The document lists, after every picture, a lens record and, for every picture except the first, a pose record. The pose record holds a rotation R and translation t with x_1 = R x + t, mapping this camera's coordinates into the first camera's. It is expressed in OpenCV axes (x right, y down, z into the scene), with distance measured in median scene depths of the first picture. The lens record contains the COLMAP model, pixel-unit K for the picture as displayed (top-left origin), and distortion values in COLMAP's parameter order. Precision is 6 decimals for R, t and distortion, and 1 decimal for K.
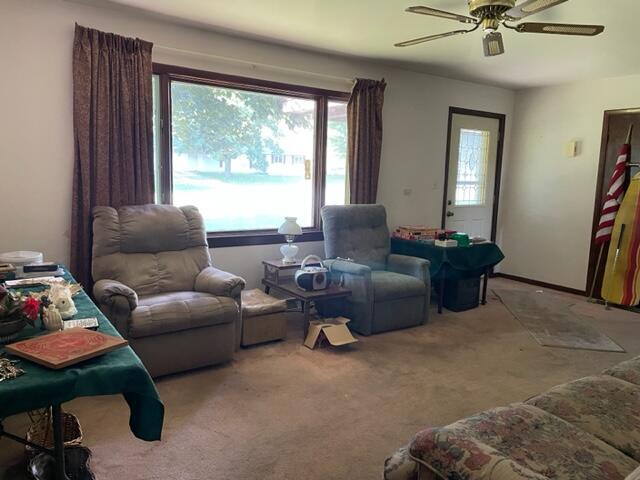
lens RADIAL K [[470.1, 0, 320.0], [0, 470.1, 240.0], [0, 0, 1]] dist [0.150687, -0.168220]
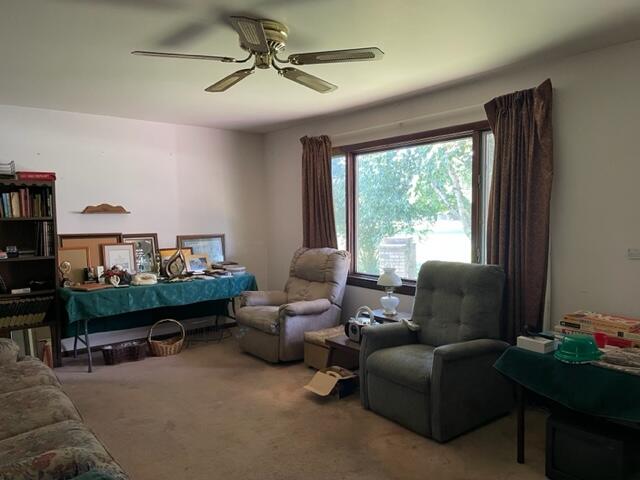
lens RADIAL K [[470.1, 0, 320.0], [0, 470.1, 240.0], [0, 0, 1]] dist [0.150687, -0.168220]
pose [[0.085428, 0.034294, -0.995754, 0.904587], [-0.115228, 0.993041, 0.024314, -0.111633], [0.989659, 0.112662, 0.088786, 0.750156]]
